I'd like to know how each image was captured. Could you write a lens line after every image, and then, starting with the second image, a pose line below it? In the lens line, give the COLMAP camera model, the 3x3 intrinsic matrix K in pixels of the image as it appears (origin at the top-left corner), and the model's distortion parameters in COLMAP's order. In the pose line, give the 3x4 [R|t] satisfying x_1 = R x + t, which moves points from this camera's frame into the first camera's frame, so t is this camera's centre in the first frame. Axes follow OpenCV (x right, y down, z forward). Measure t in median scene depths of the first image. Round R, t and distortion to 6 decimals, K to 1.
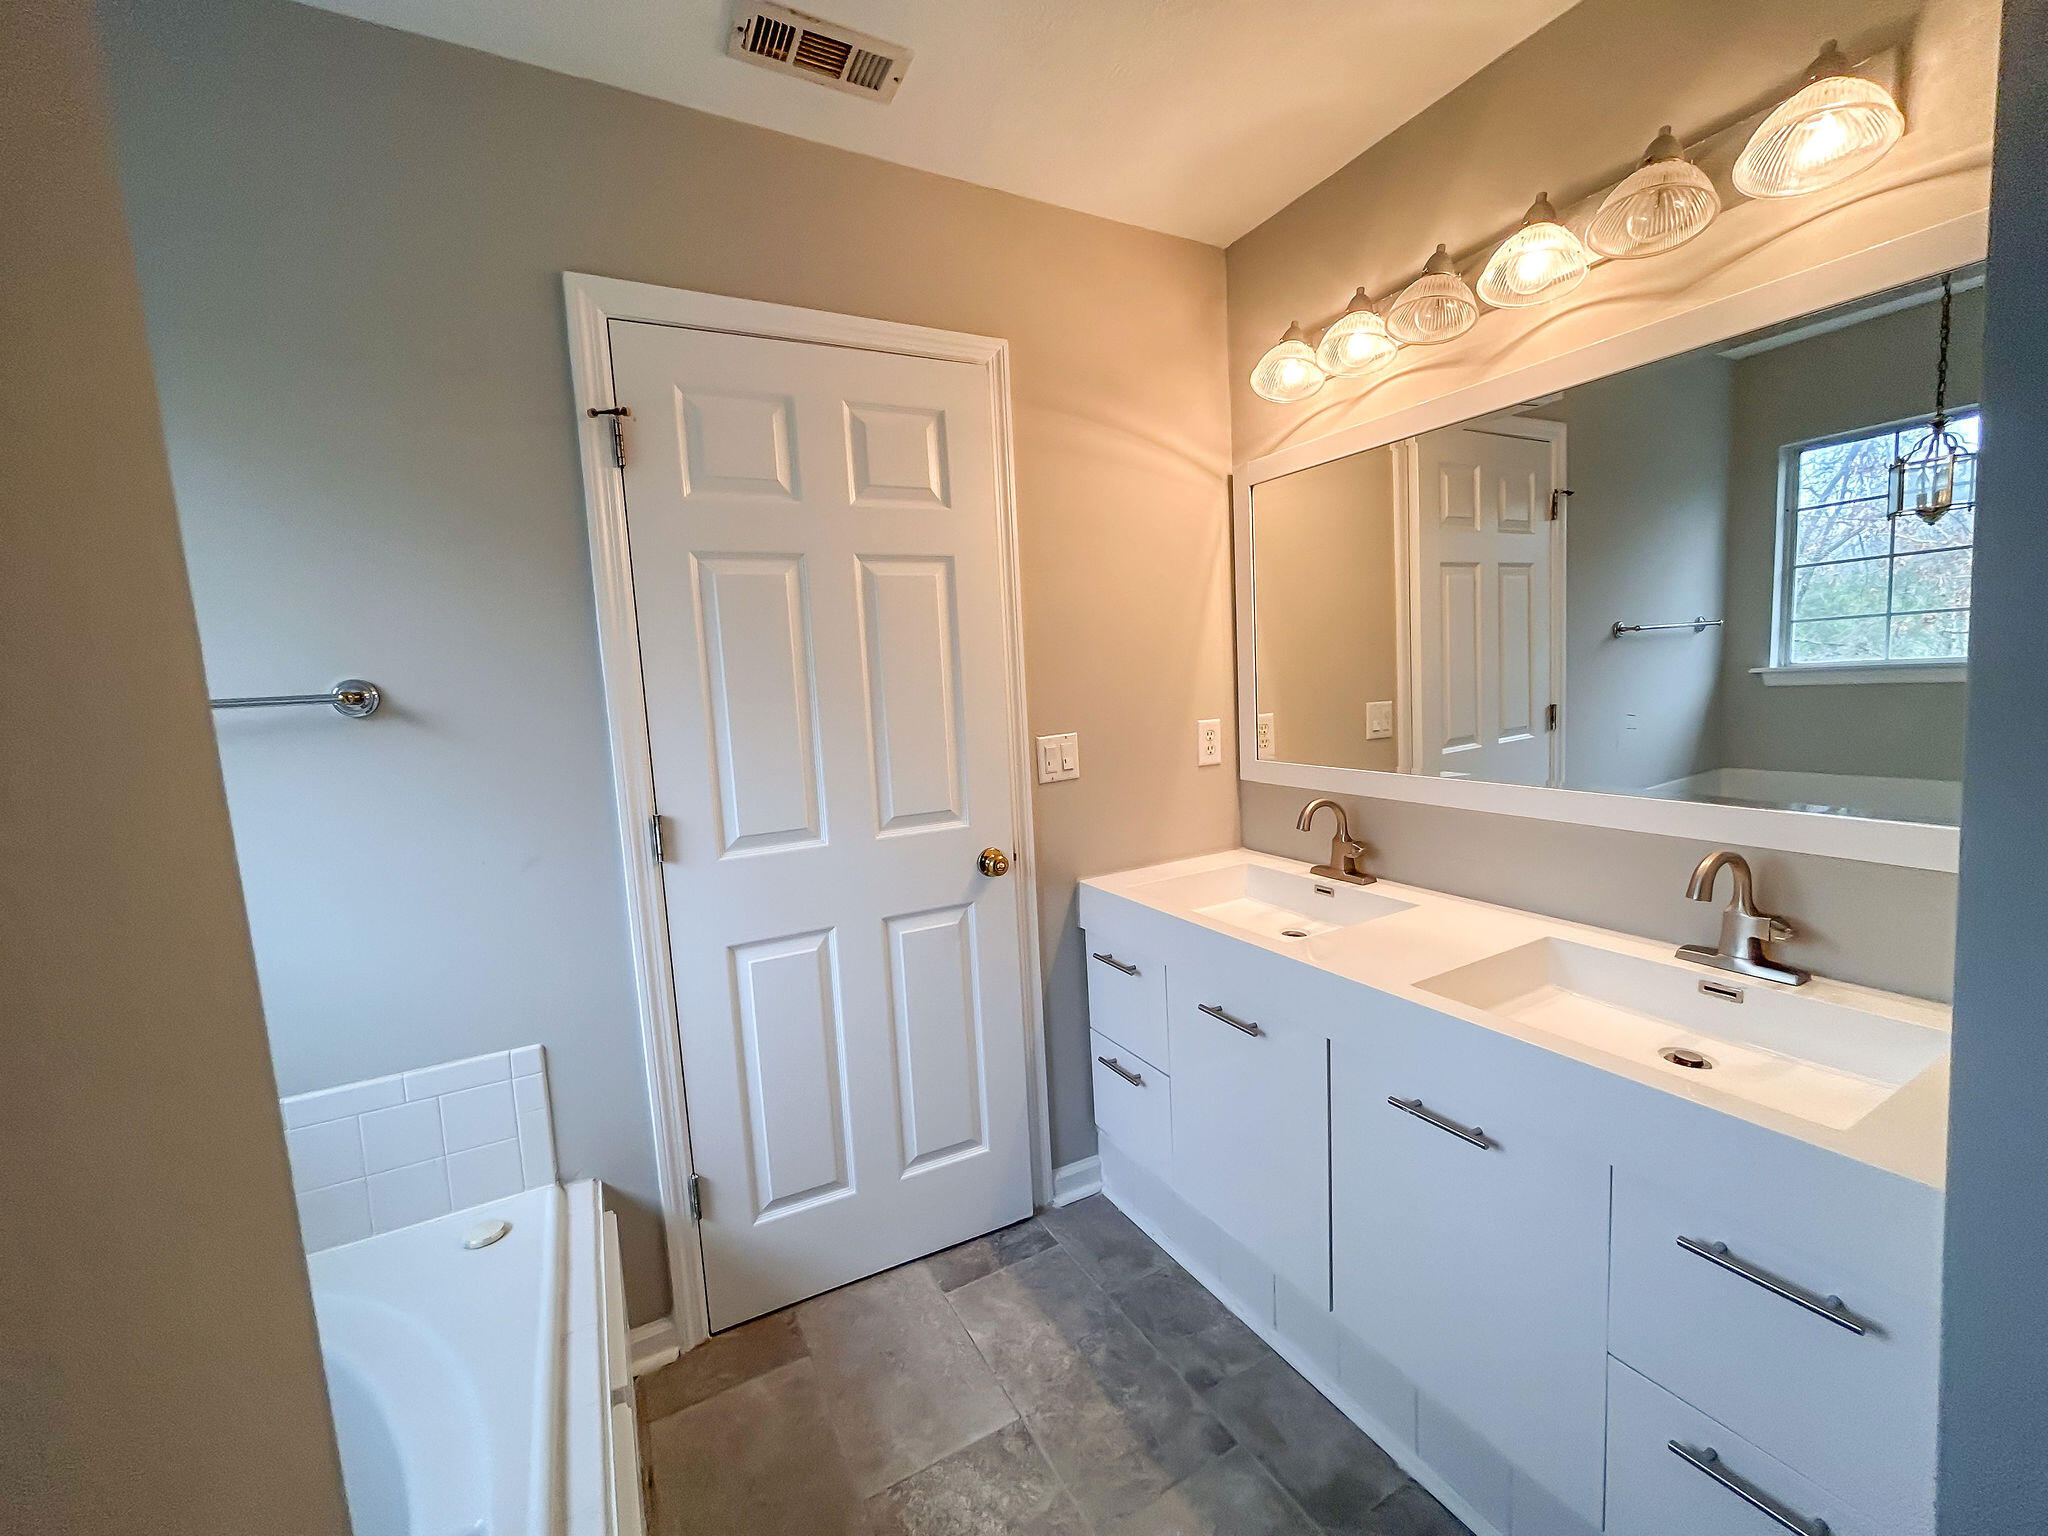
lens RADIAL K [[826.5, 0, 1024.9], [0, 826.5, 761.2], [0, 0, 1]] dist [-0.000447, -0.000042]
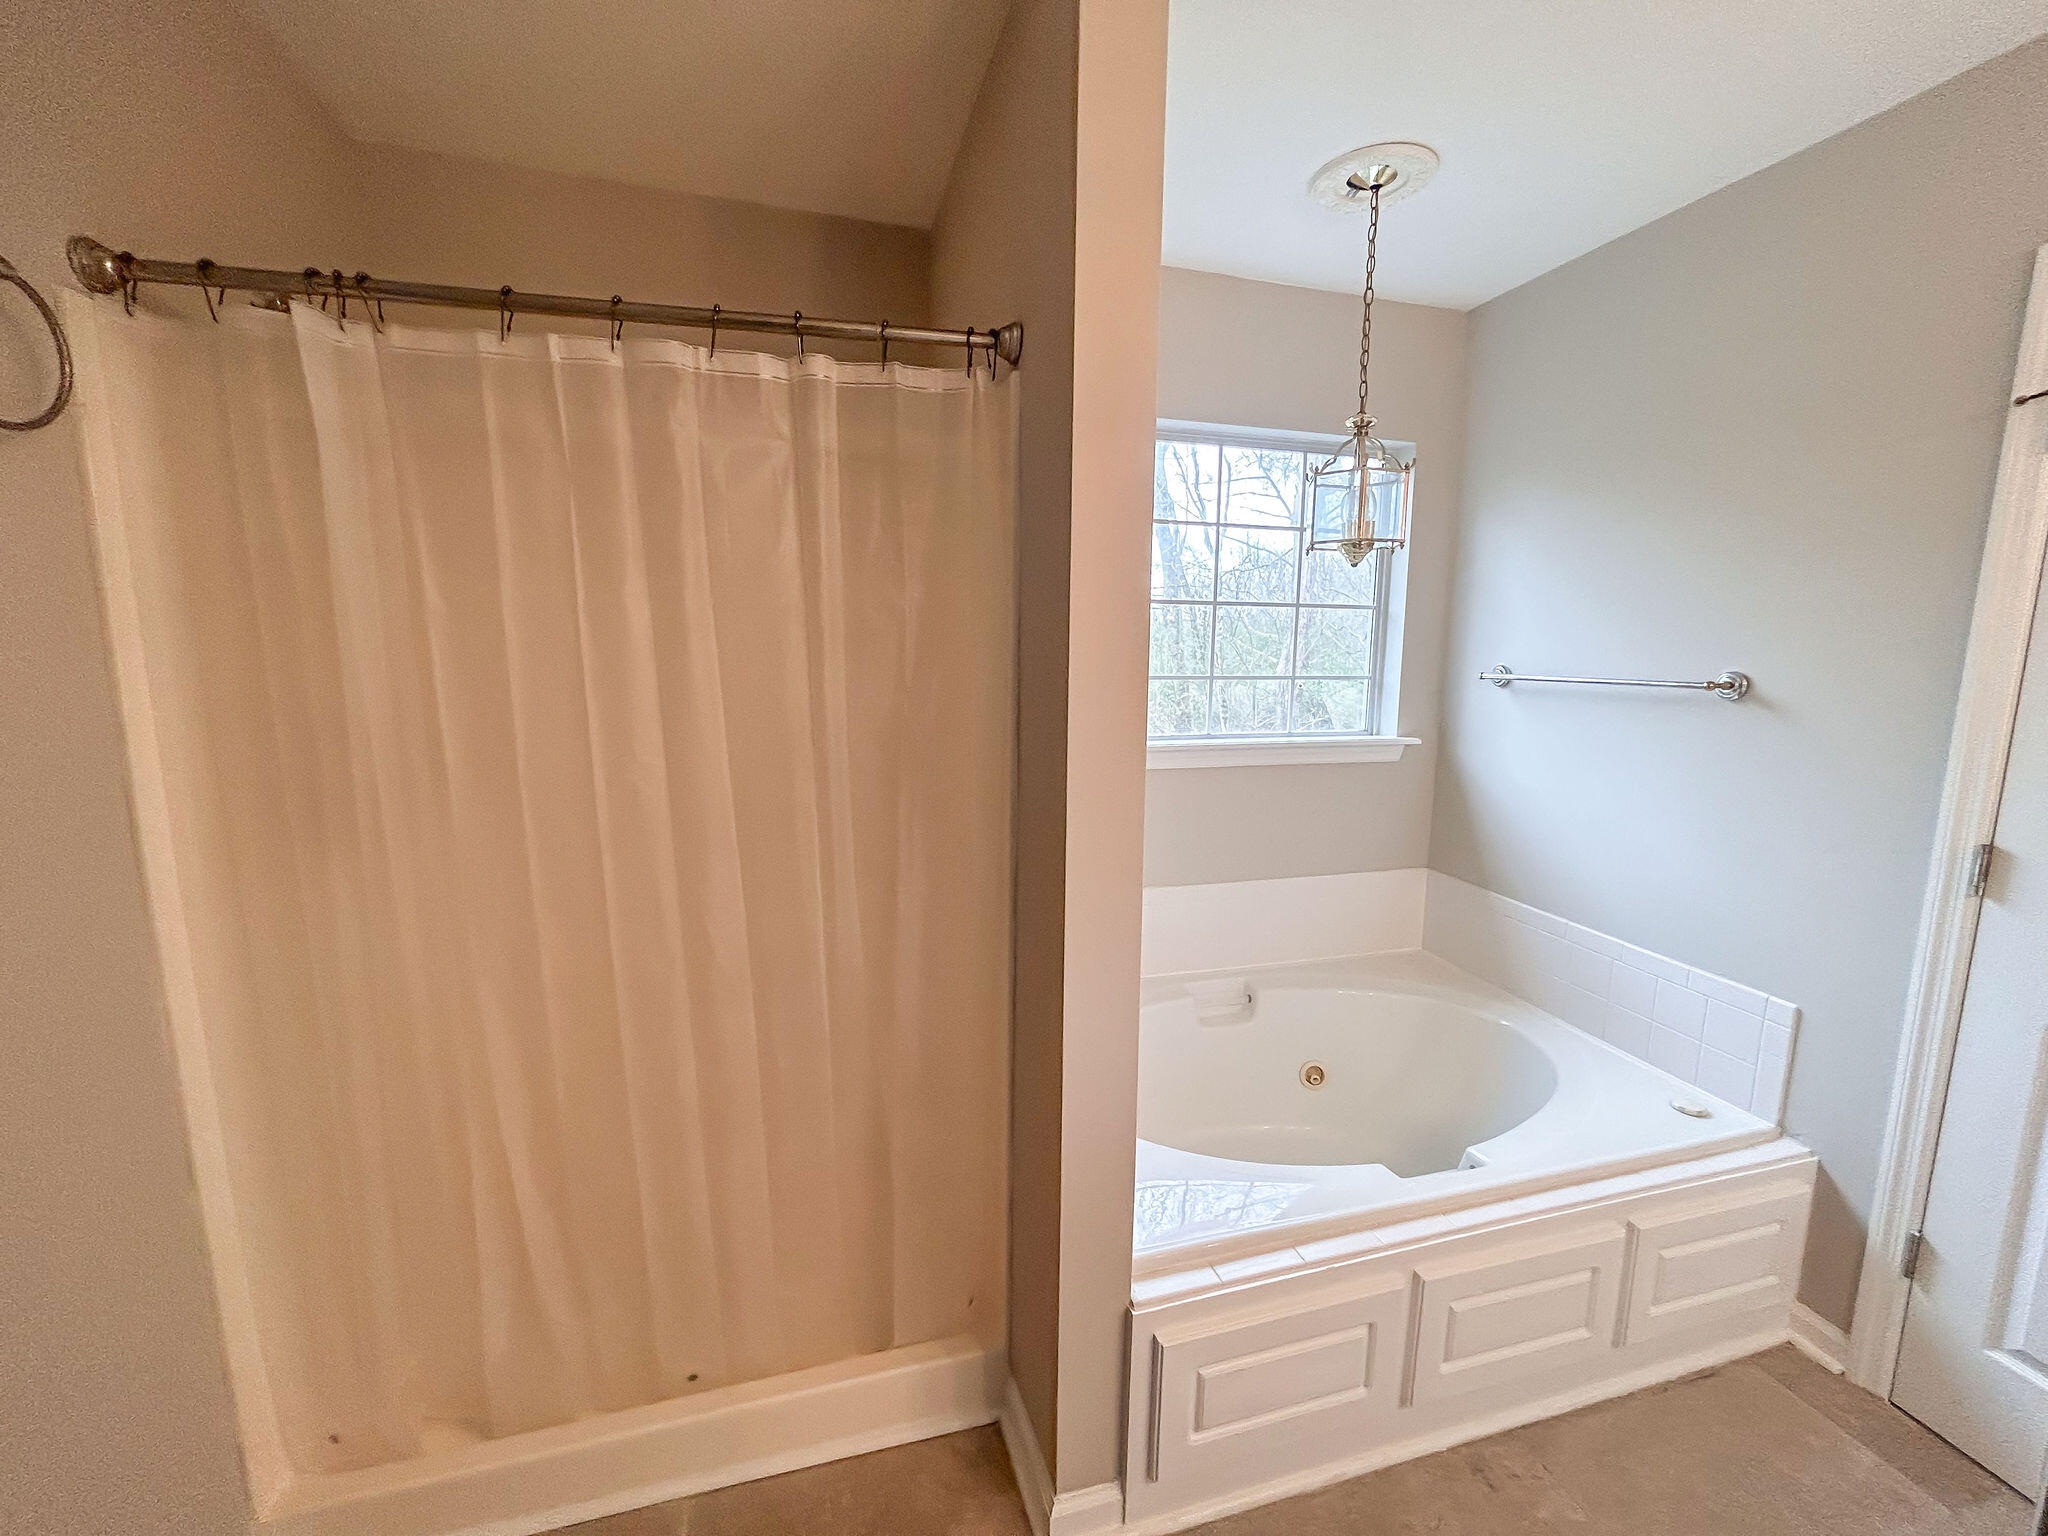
lens RADIAL K [[826.5, 0, 1024.9], [0, 826.5, 761.2], [0, 0, 1]] dist [-0.000447, -0.000042]
pose [[-0.226253, 0.184633, -0.956410, 0.635927], [-0.096930, 0.972730, 0.210714, -0.110736], [0.969234, 0.140379, -0.202187, 0.158127]]
